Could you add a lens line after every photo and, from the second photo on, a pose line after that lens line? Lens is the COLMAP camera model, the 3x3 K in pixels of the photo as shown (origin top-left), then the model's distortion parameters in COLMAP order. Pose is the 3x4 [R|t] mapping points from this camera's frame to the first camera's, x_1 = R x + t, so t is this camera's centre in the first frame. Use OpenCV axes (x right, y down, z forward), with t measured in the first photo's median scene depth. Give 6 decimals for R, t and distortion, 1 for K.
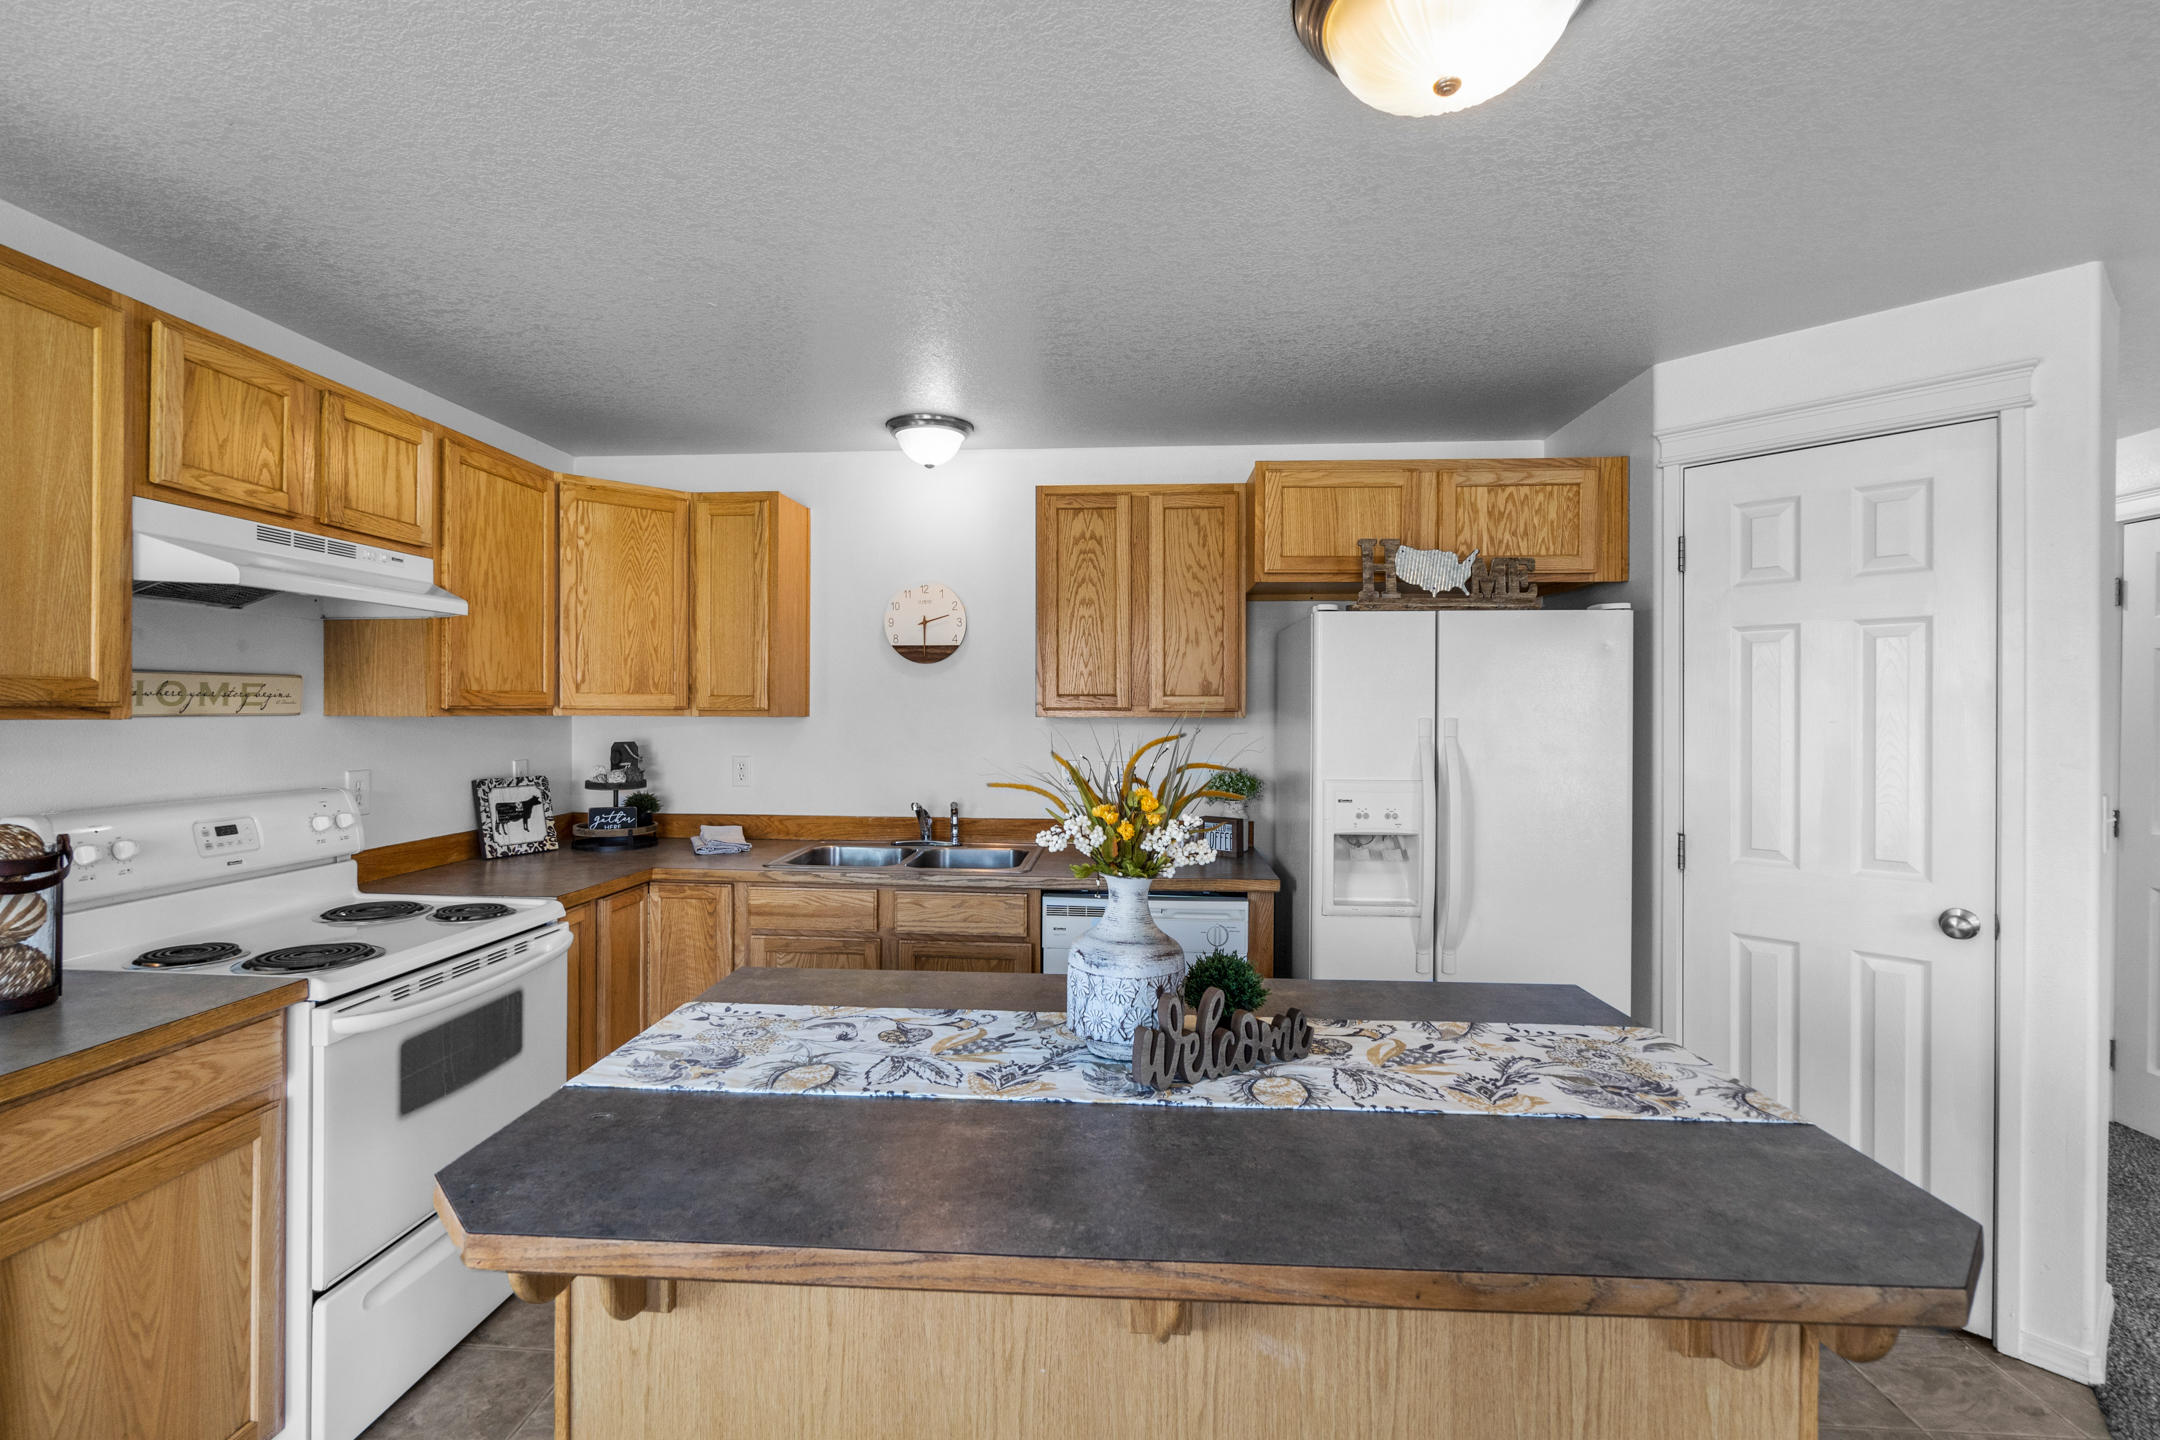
lens RADIAL K [[990.5, 0, 1063.8], [0, 990.5, 714.4], [0, 0, 1]] dist [-0.009243, 0.000950]
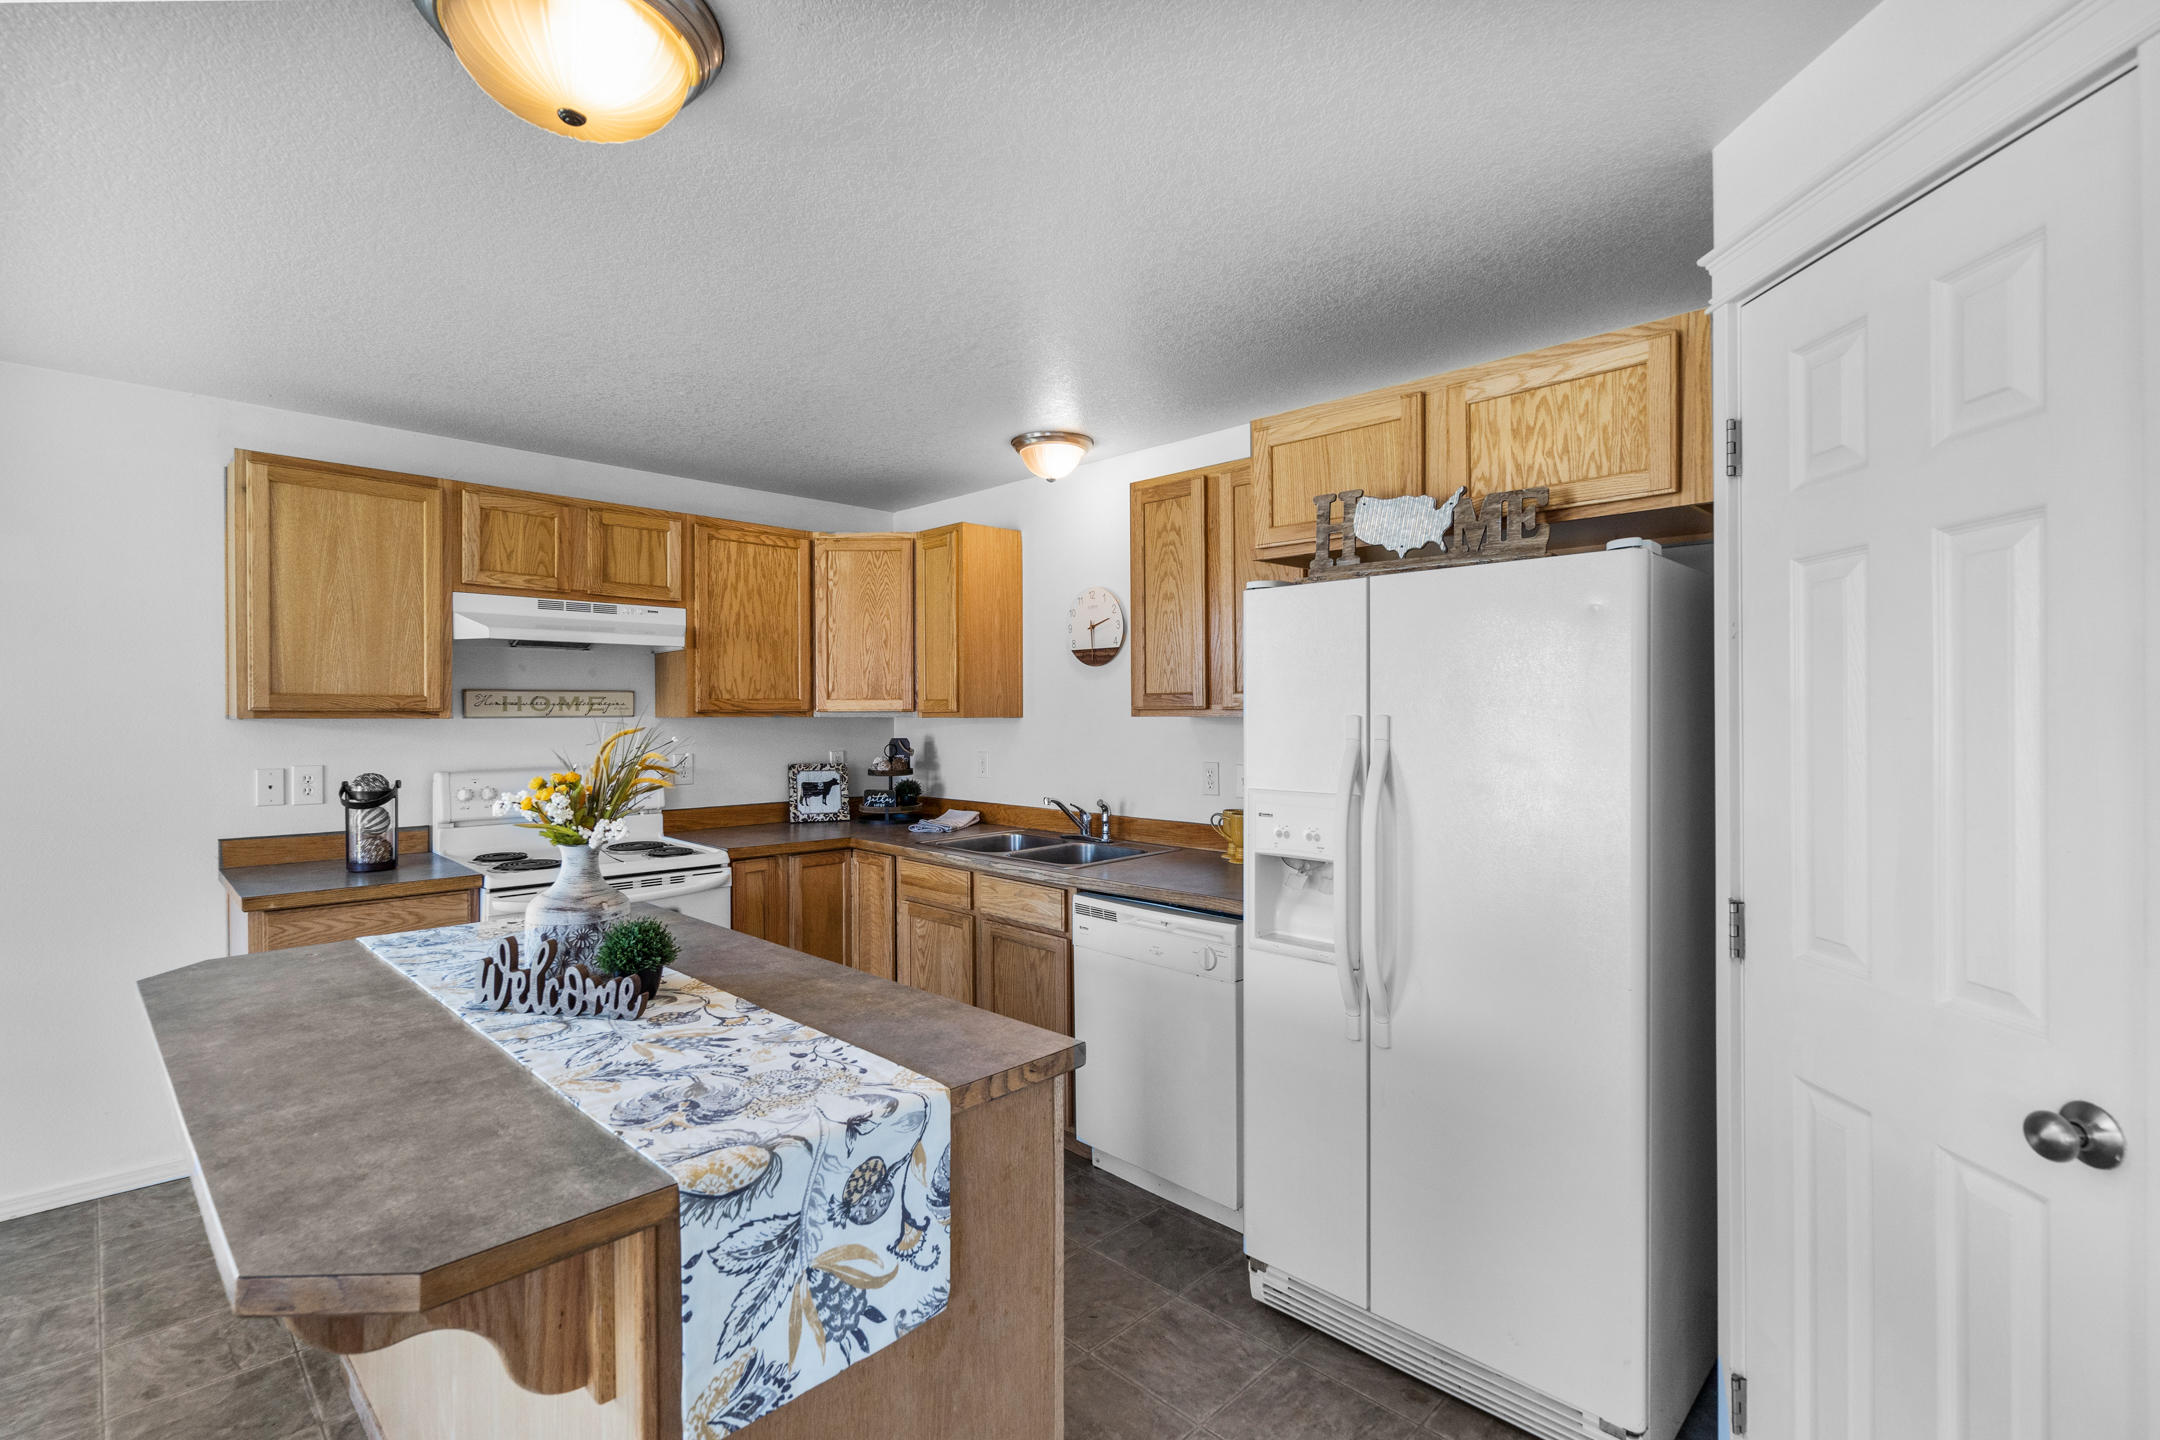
lens RADIAL K [[990.5, 0, 1056.5], [0, 990.5, 720.5], [0, 0, 1]] dist [-0.009243, 0.000950]
pose [[0.754875, -0.001344, -0.655868, 0.674656], [0.002589, 0.999996, 0.000930, 0.006350], [0.655864, -0.002400, 0.754875, 0.243847]]
